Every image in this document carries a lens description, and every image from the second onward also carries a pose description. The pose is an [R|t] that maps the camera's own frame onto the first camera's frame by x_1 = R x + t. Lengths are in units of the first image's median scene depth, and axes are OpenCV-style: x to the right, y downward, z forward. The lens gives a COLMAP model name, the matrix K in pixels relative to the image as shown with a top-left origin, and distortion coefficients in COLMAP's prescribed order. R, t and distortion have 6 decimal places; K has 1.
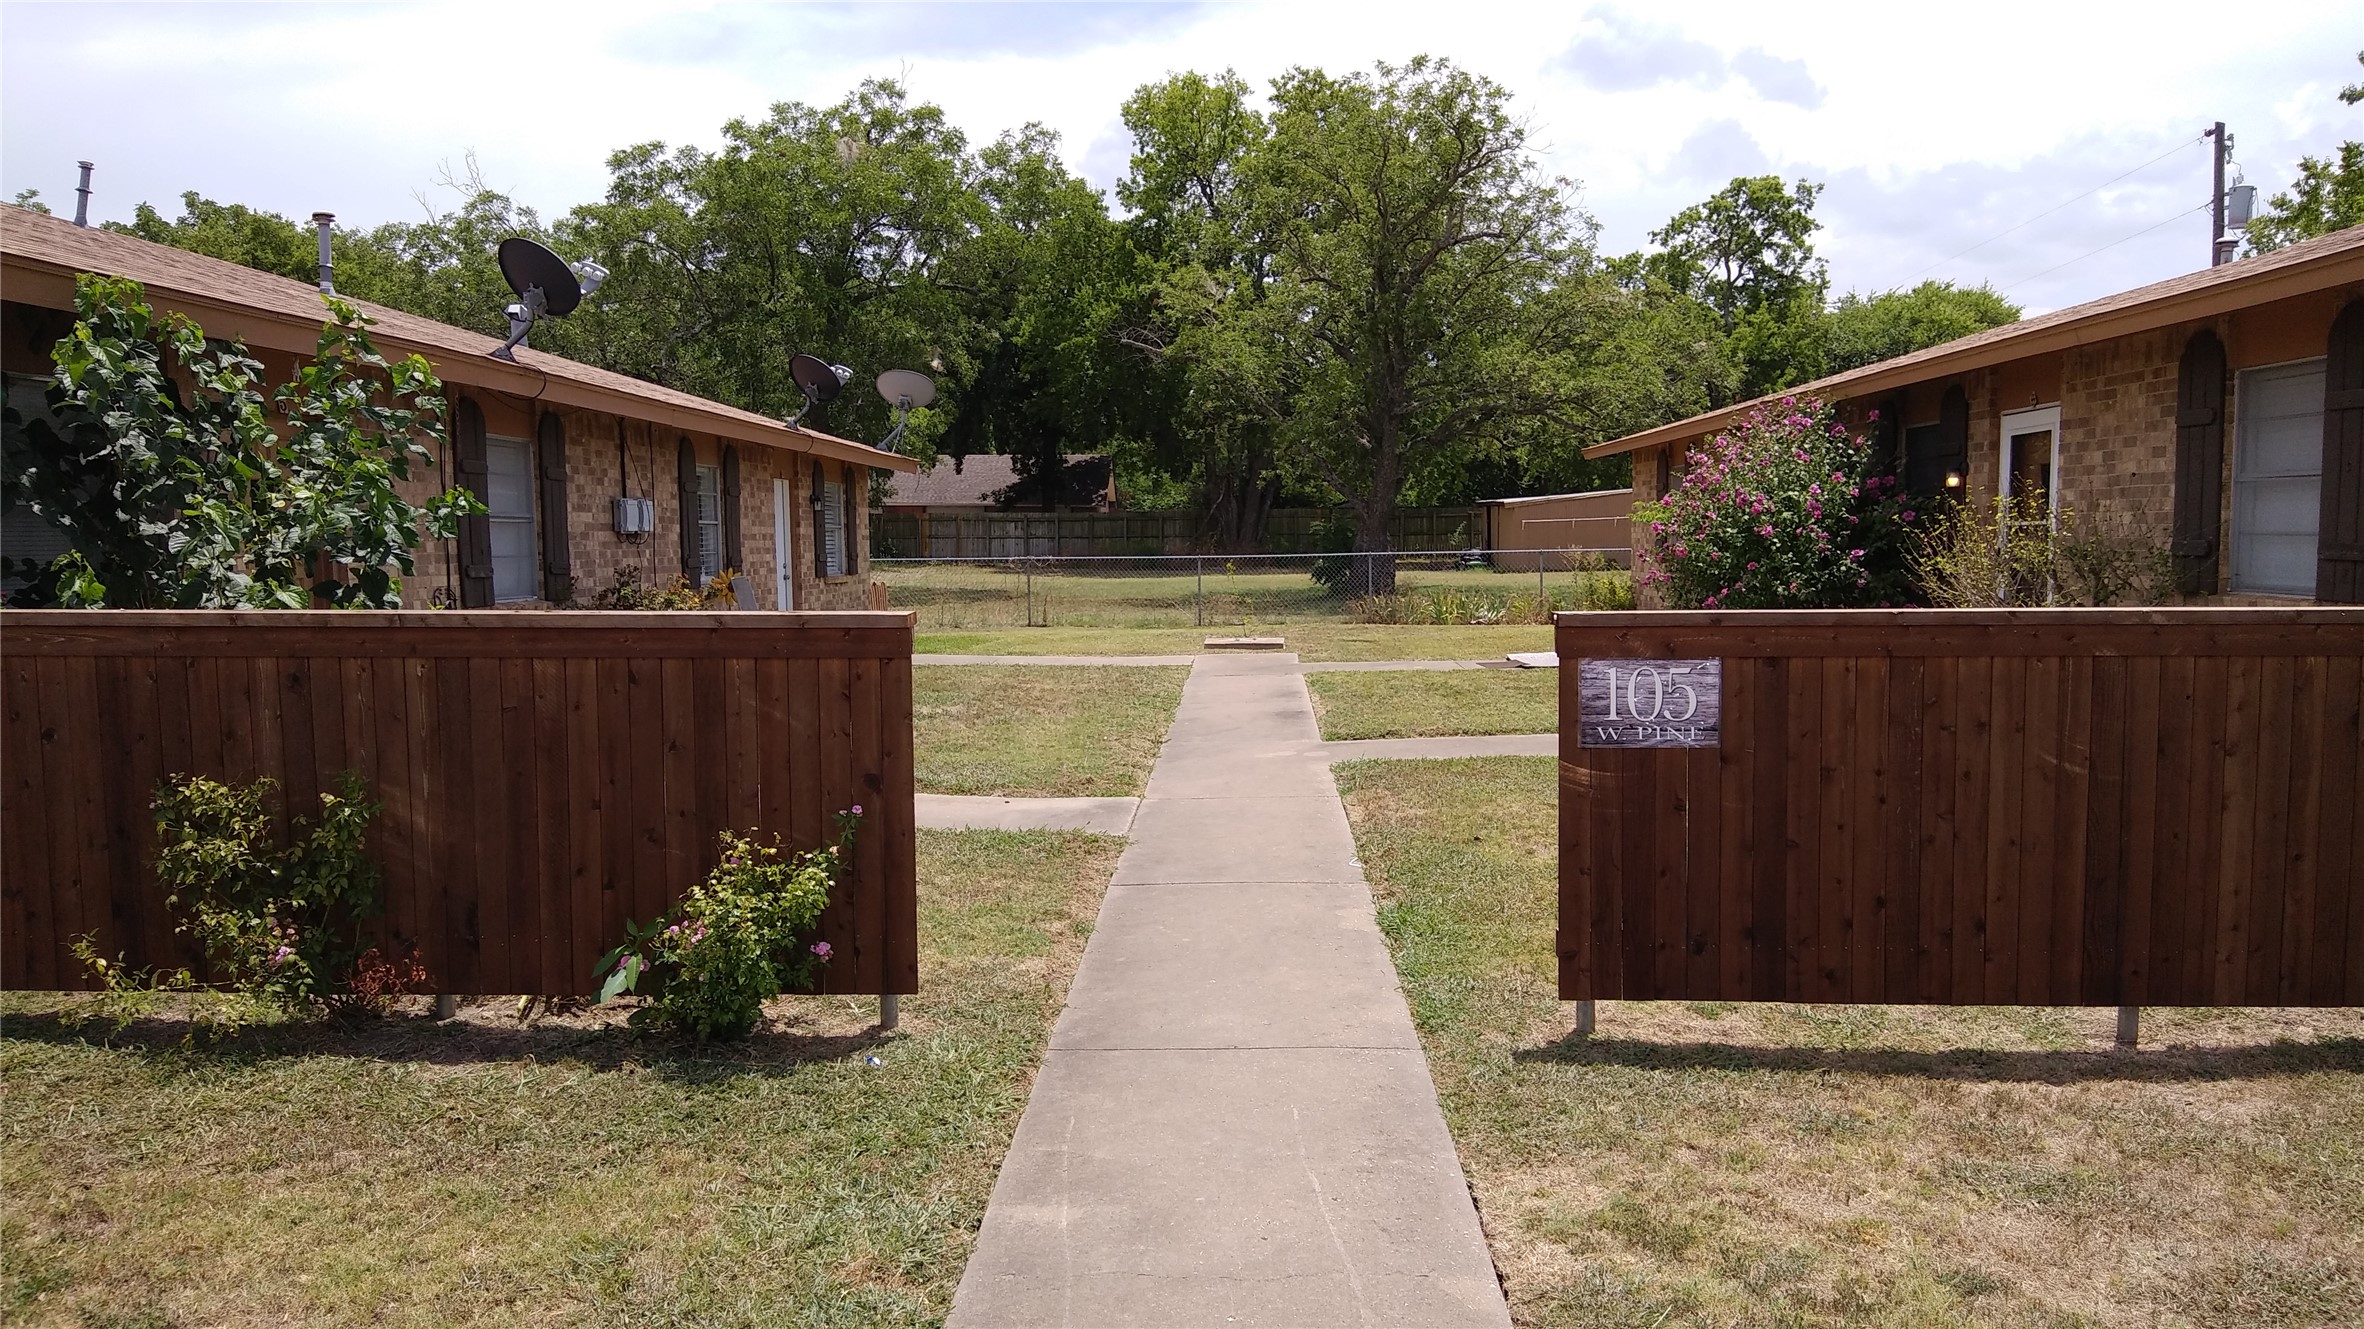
lens RADIAL K [[1730.9, 0, 1147.2], [0, 1730.9, 663.2], [0, 0, 1]] dist [0.206033, -0.272309]
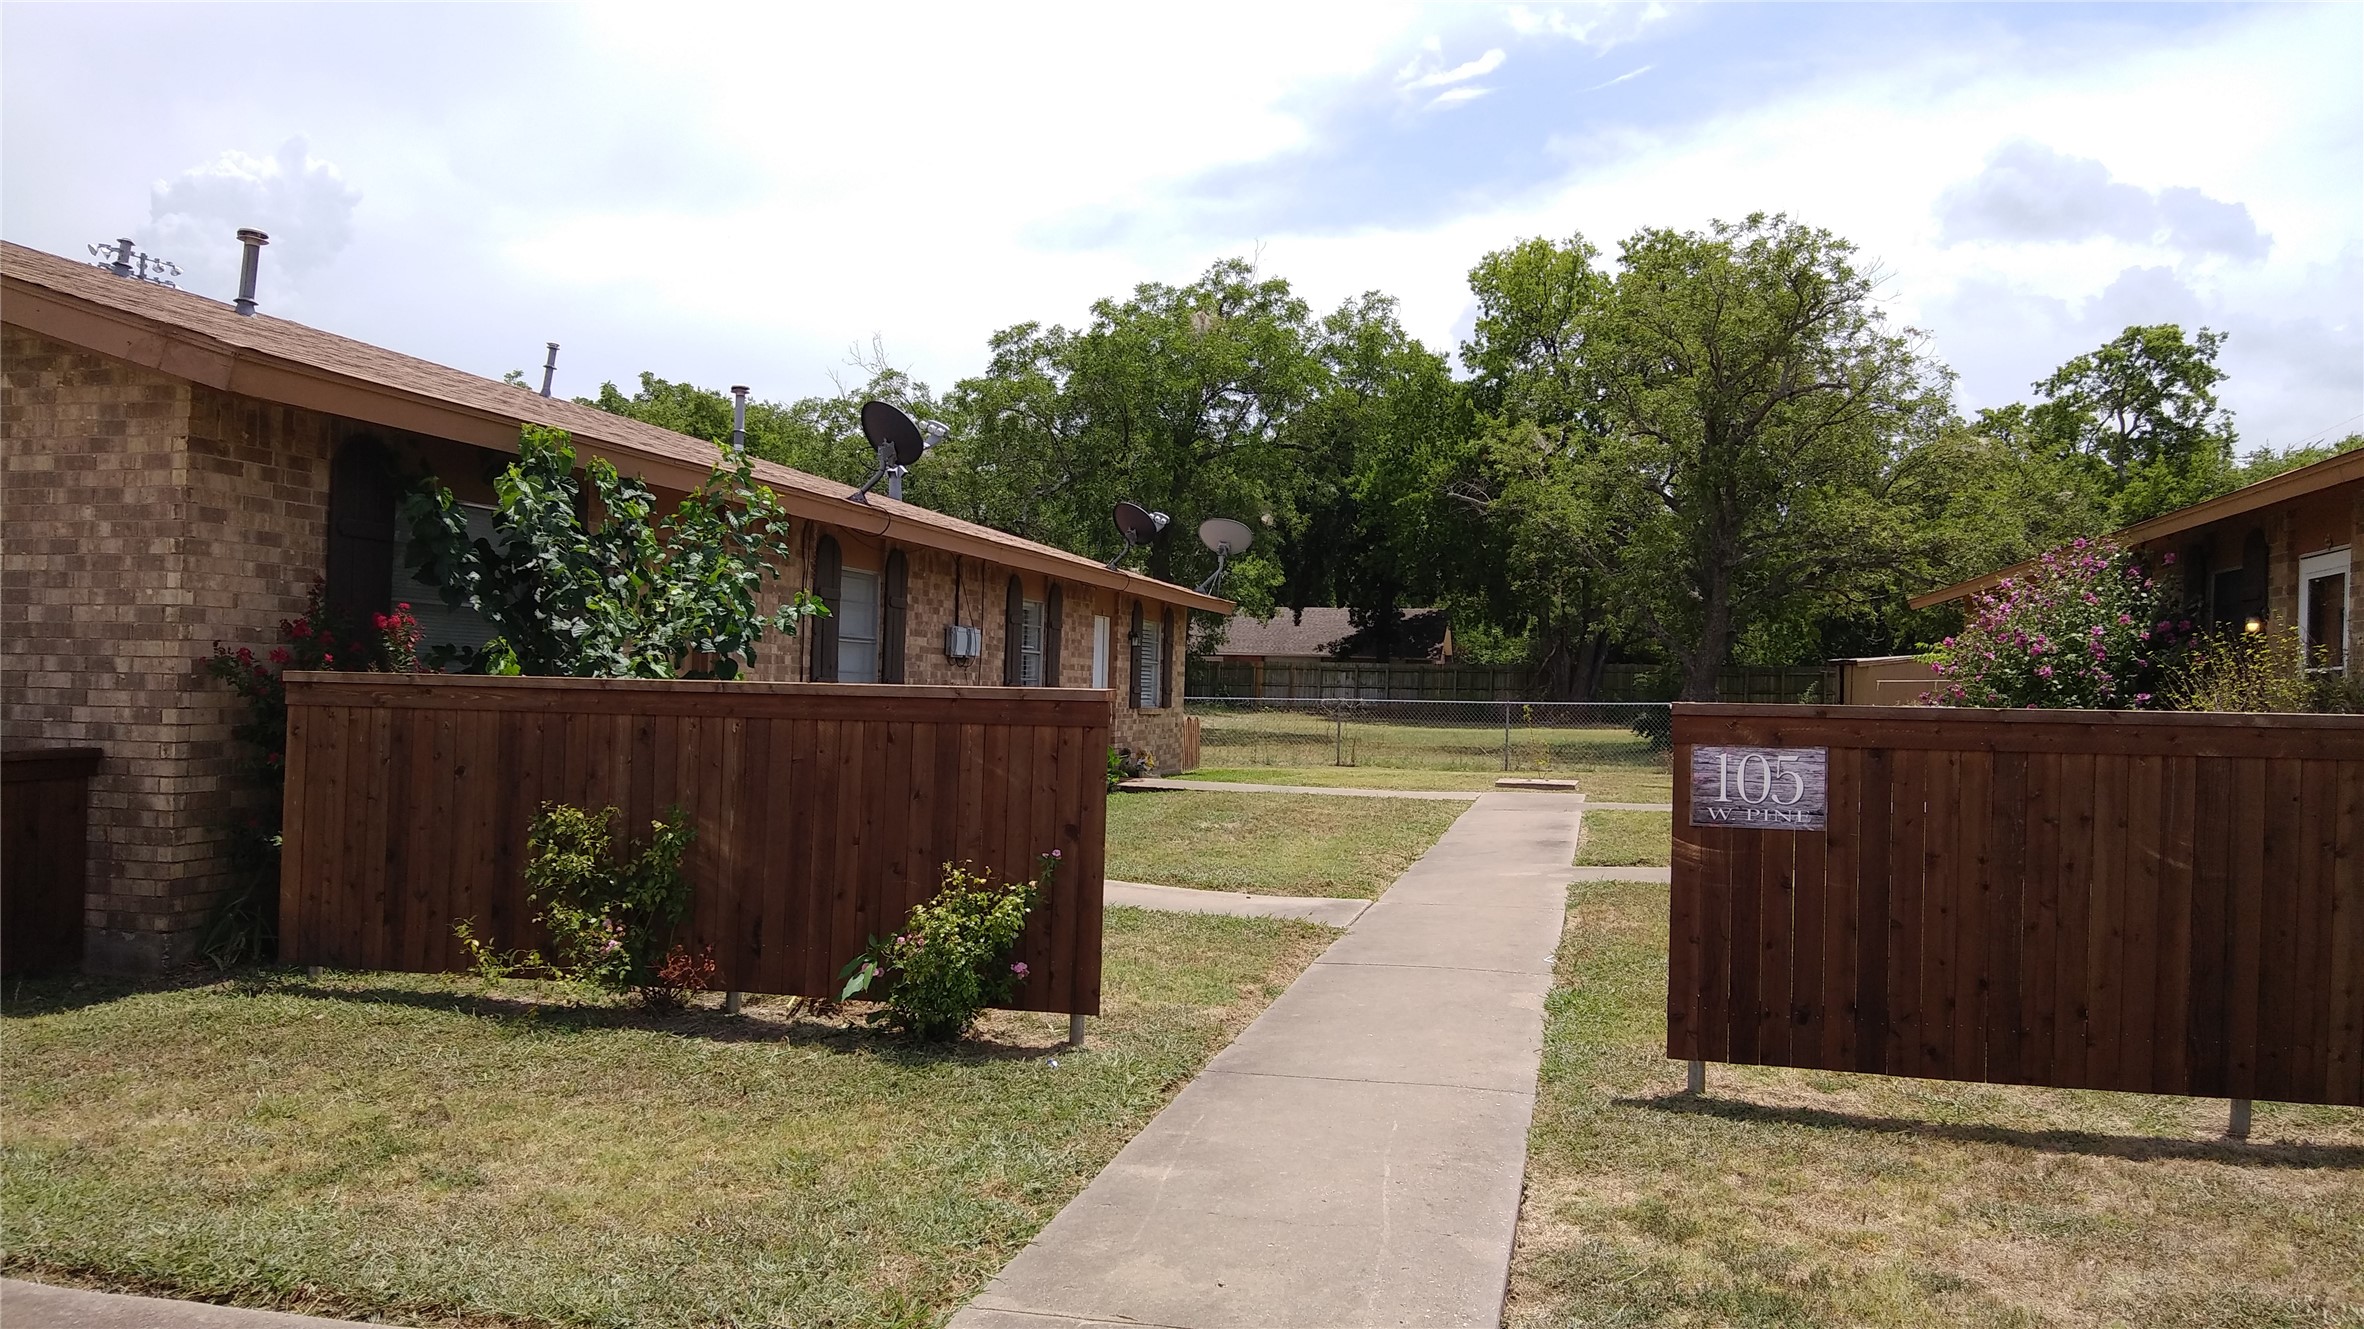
lens RADIAL K [[1762.4, 0, 1133.8], [0, 1762.4, 659.2], [0, 0, 1]] dist [0.255972, -0.313317]
pose [[0.975551, 0.024510, -0.218403, 0.082194], [-0.045566, 0.994725, -0.091900, 0.034919], [0.214998, 0.099605, 0.971522, -0.096406]]
